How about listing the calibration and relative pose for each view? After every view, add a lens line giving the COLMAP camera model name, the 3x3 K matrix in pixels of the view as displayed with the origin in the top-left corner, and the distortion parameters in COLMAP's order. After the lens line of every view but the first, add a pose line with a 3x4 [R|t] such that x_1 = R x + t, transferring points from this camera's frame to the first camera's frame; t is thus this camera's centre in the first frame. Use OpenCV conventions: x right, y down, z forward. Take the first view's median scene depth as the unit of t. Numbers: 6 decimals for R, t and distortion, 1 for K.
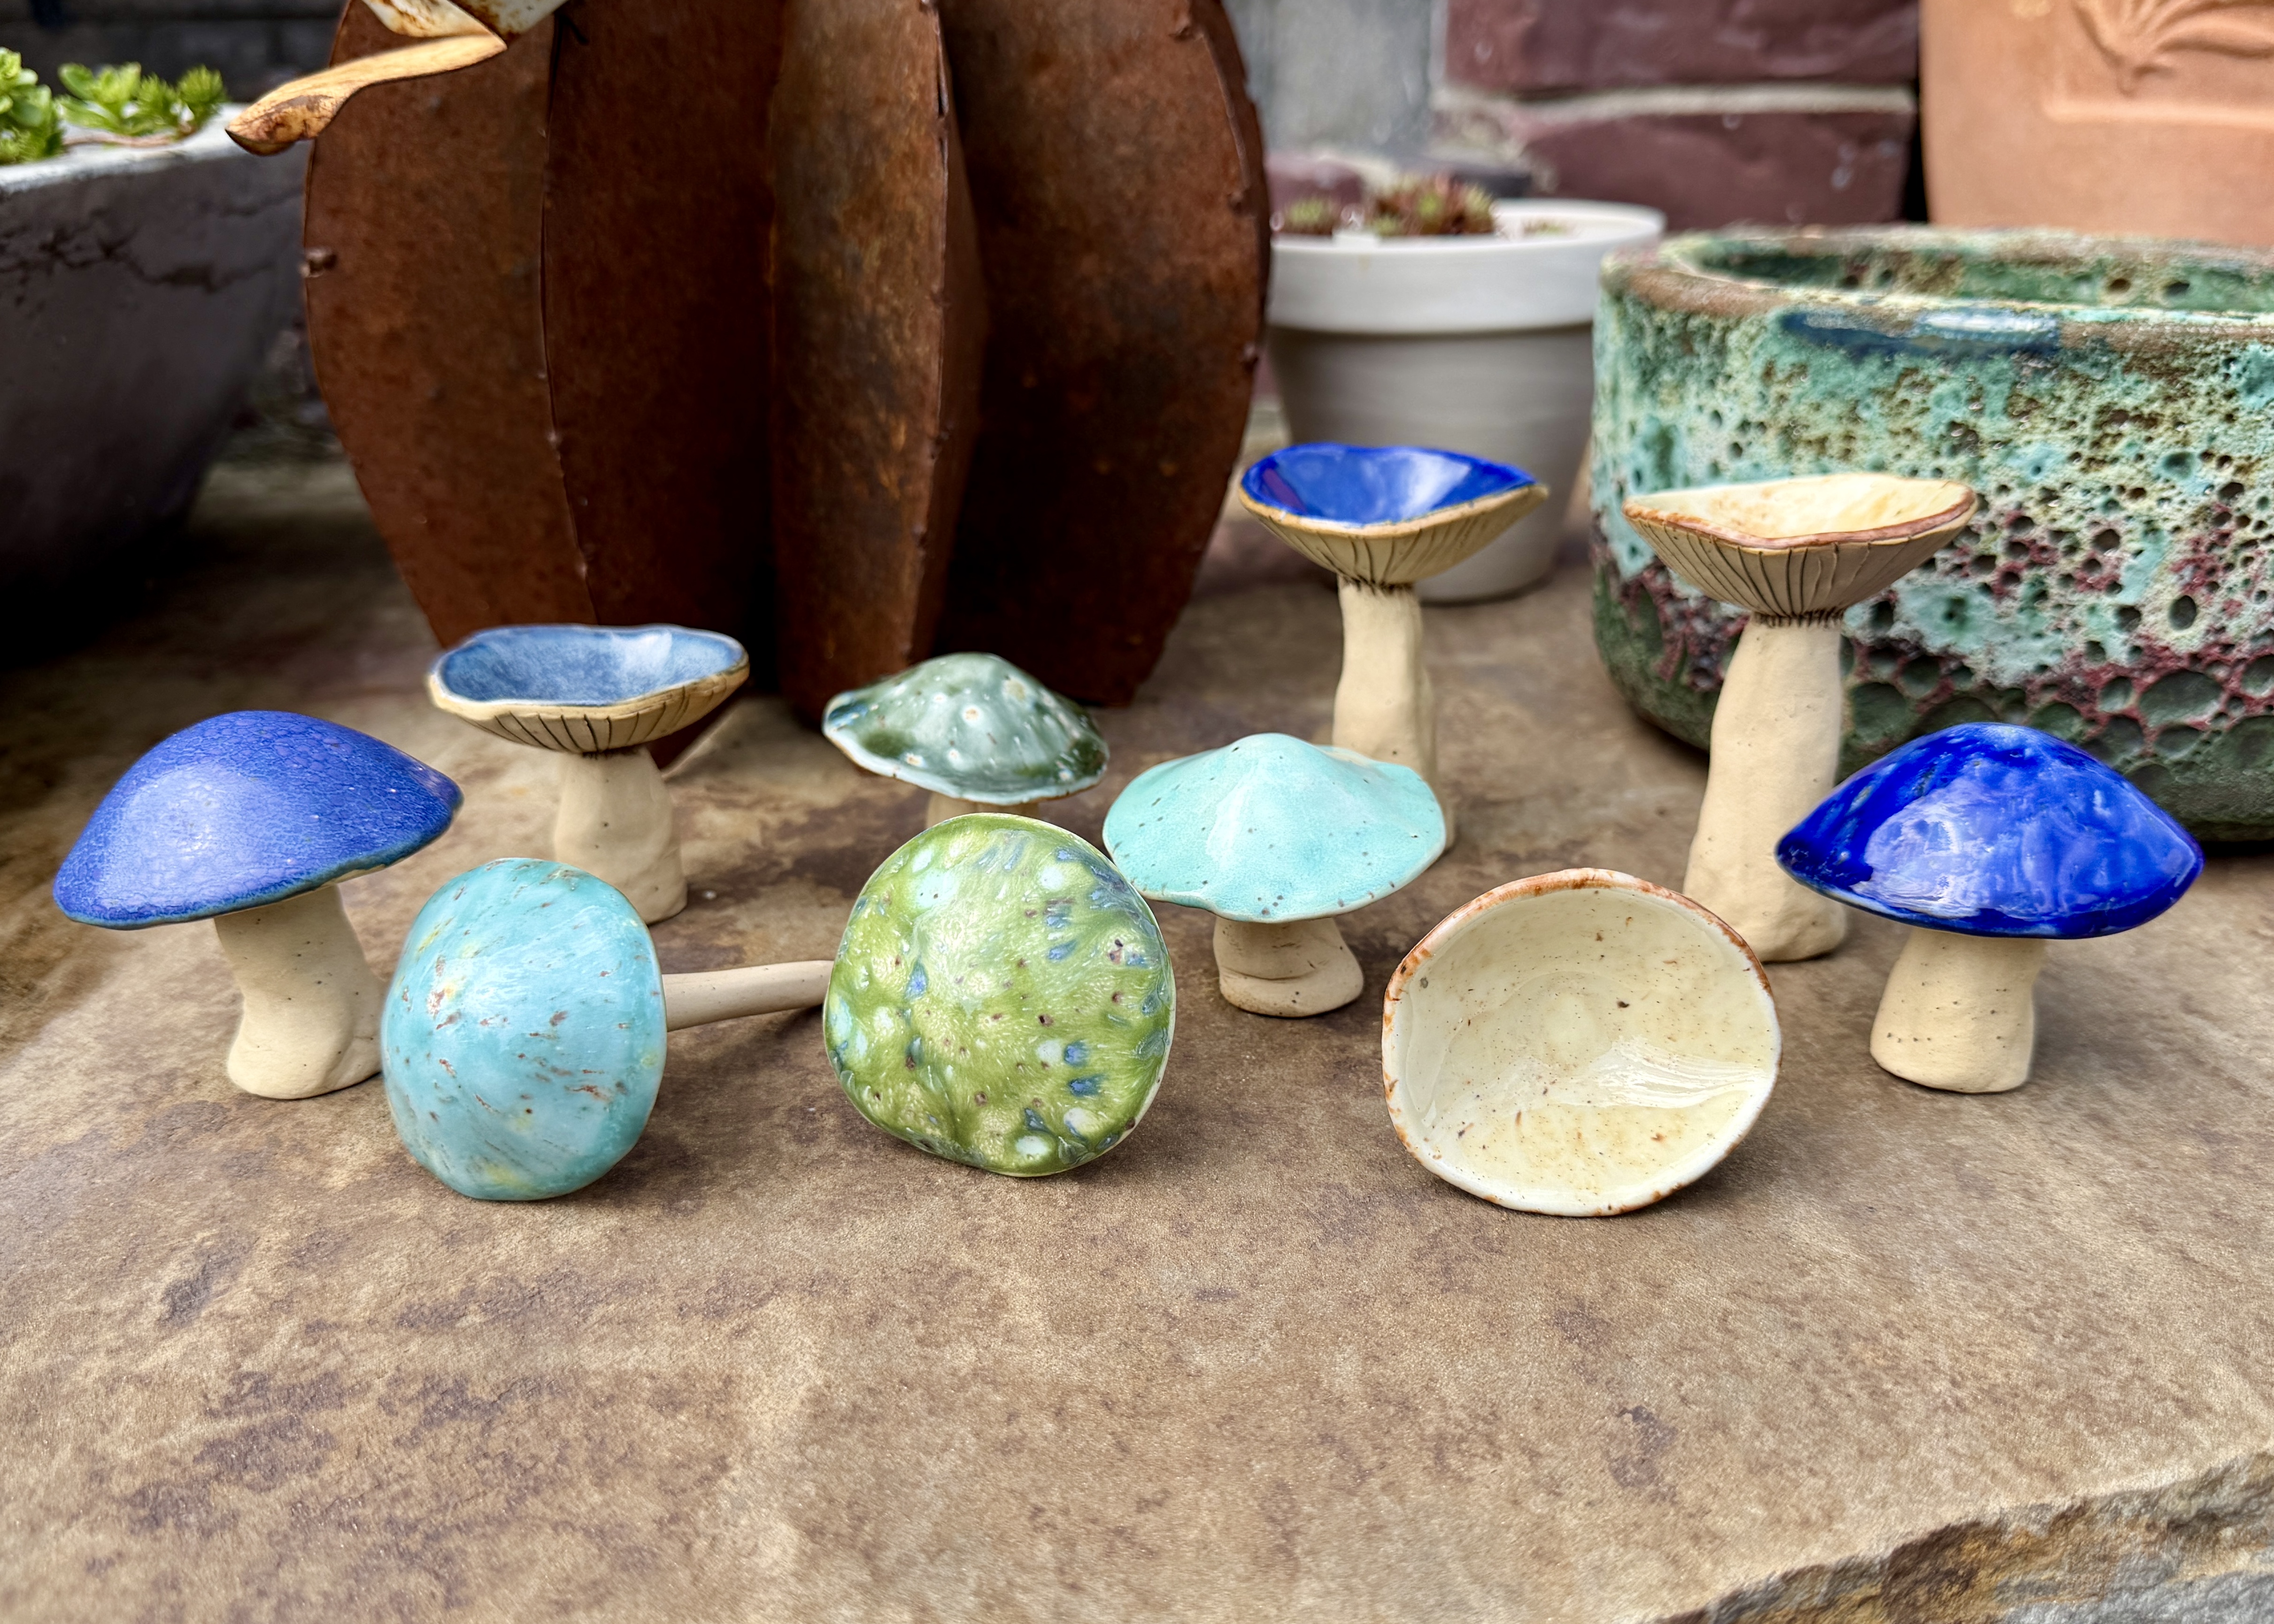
lens RADIAL K [[2024.1, 0, 1130.3], [0, 2024.1, 933.9], [0, 0, 1]] dist [0.118488, -0.400527]
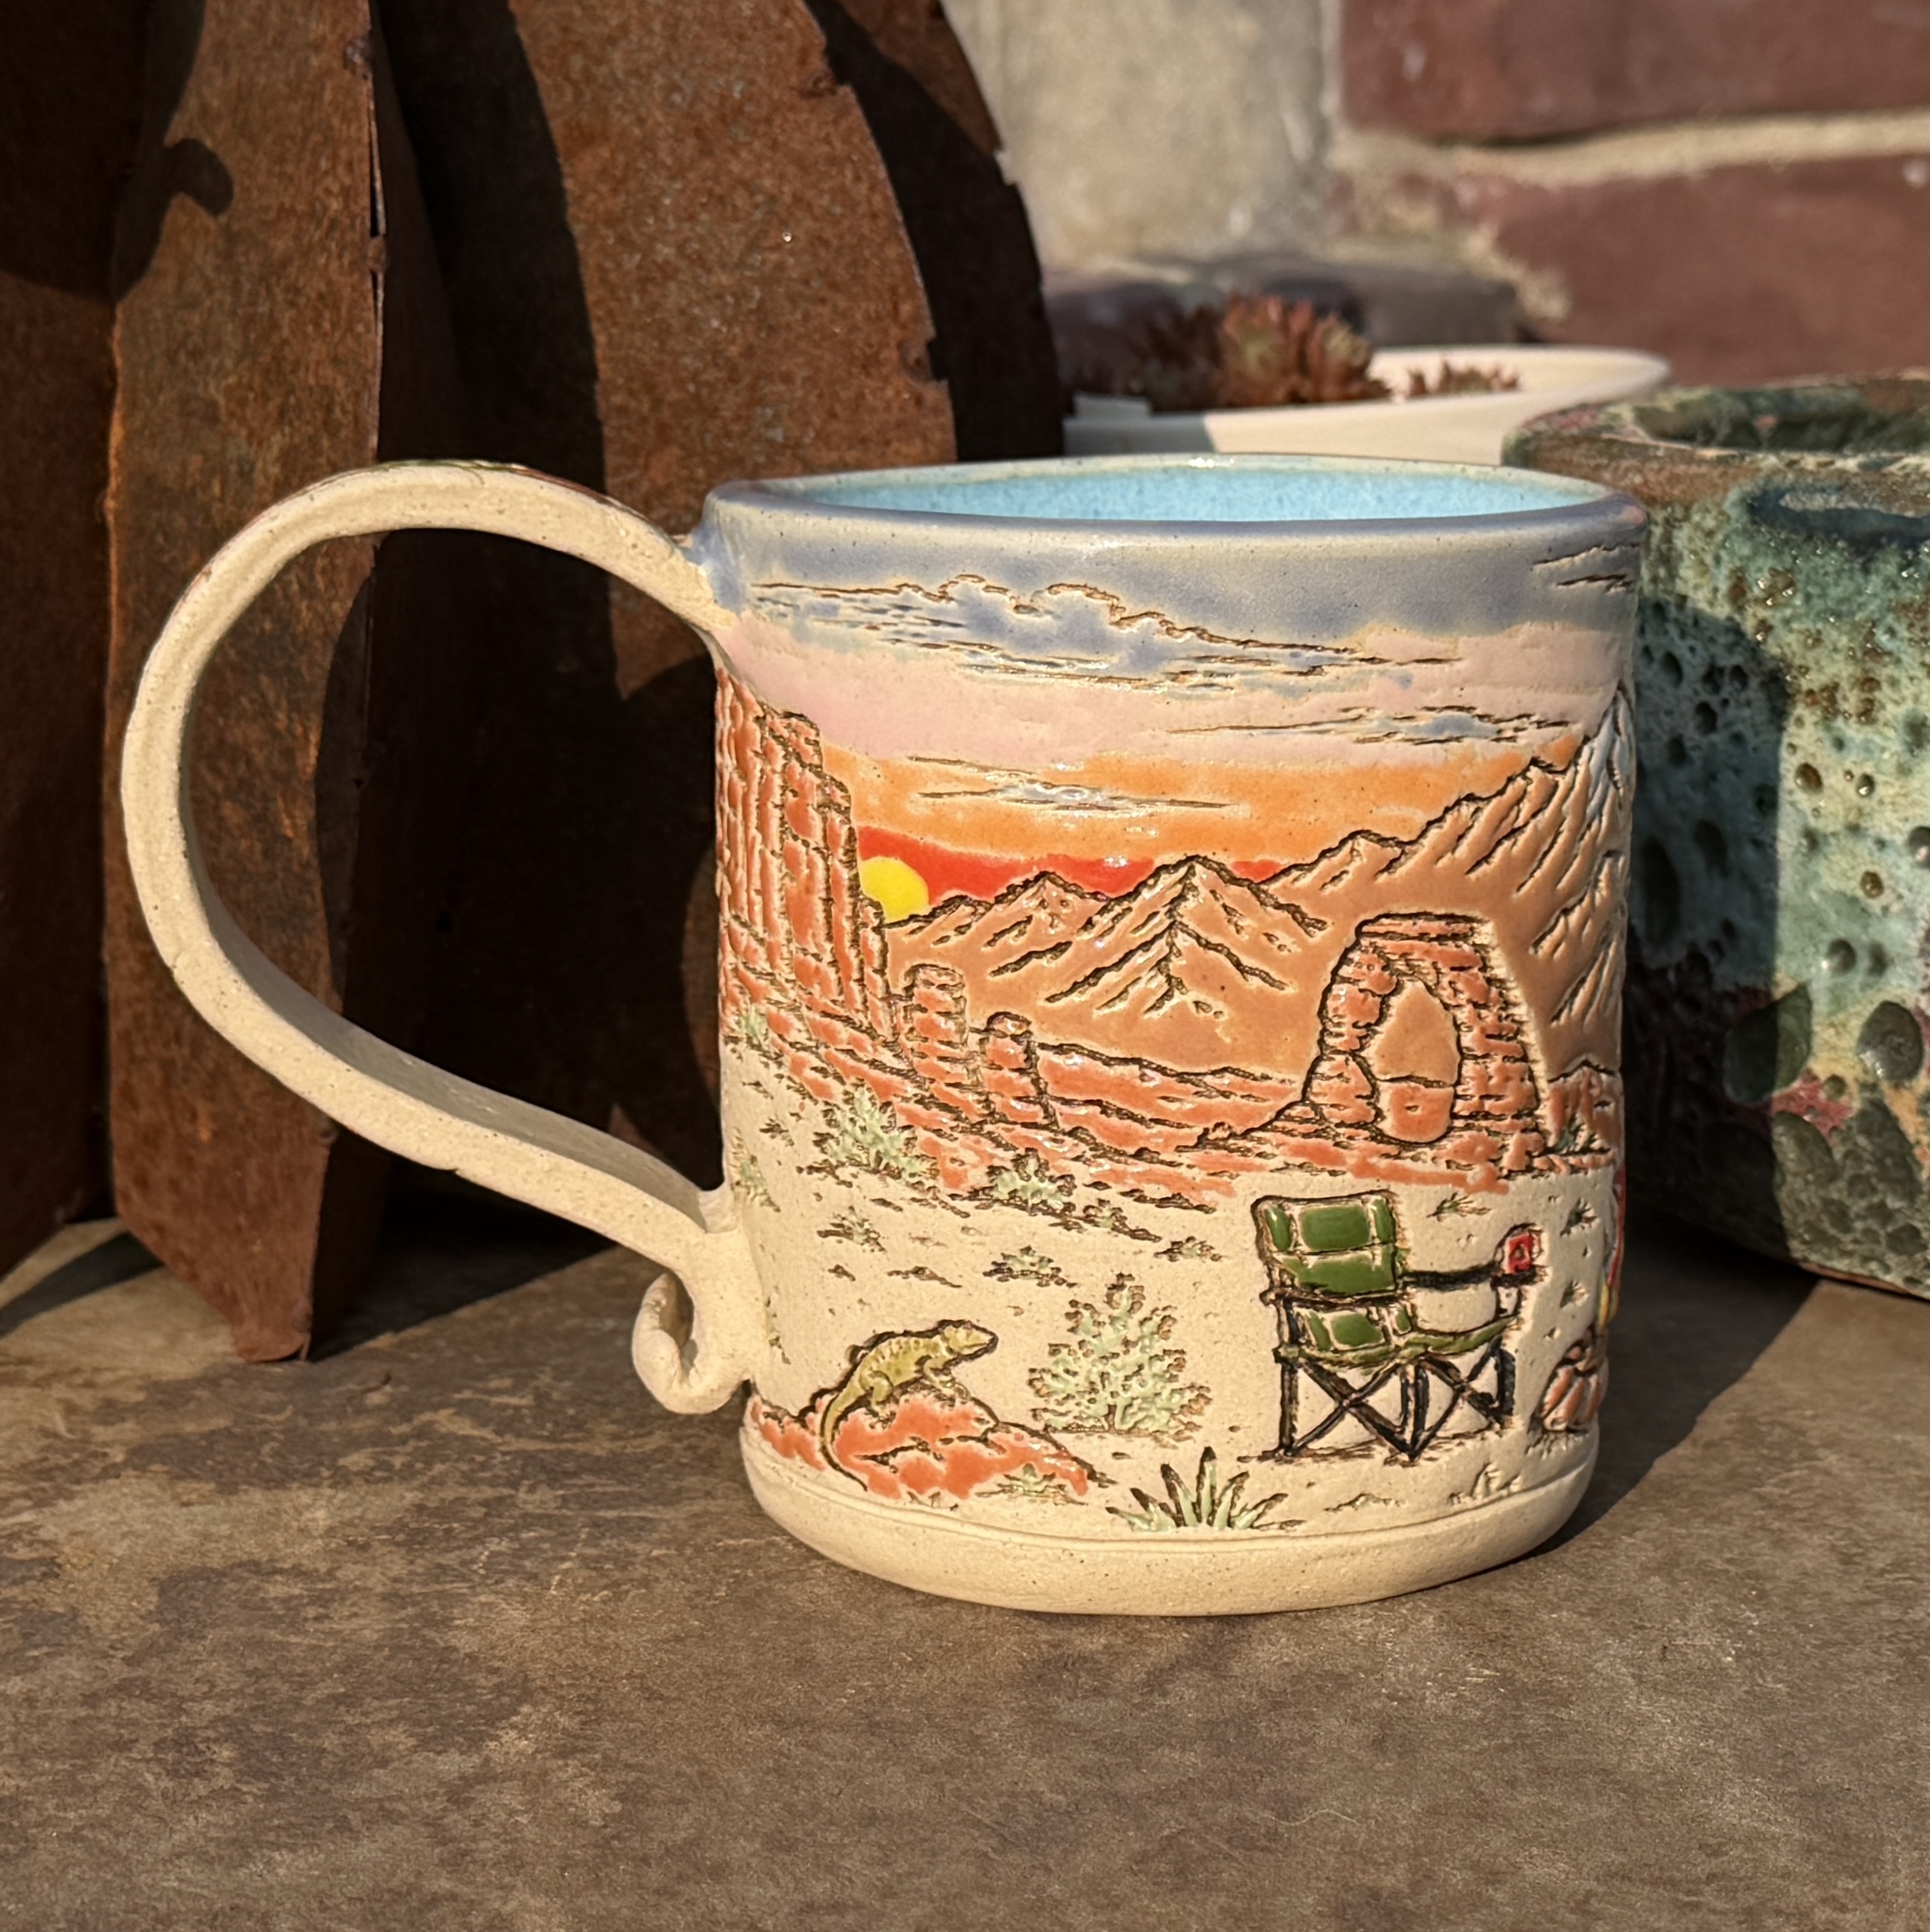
lens RADIAL K [[5285.2, 0, 925.9], [0, 5285.2, 968.7], [0, 0, 1]] dist [0.145410, -0.103147]
pose [[0.999174, -0.033181, 0.023457, 0.029429], [0.037667, 0.972861, -0.228303, 0.188166], [-0.015245, 0.228998, 0.973308, -0.511999]]
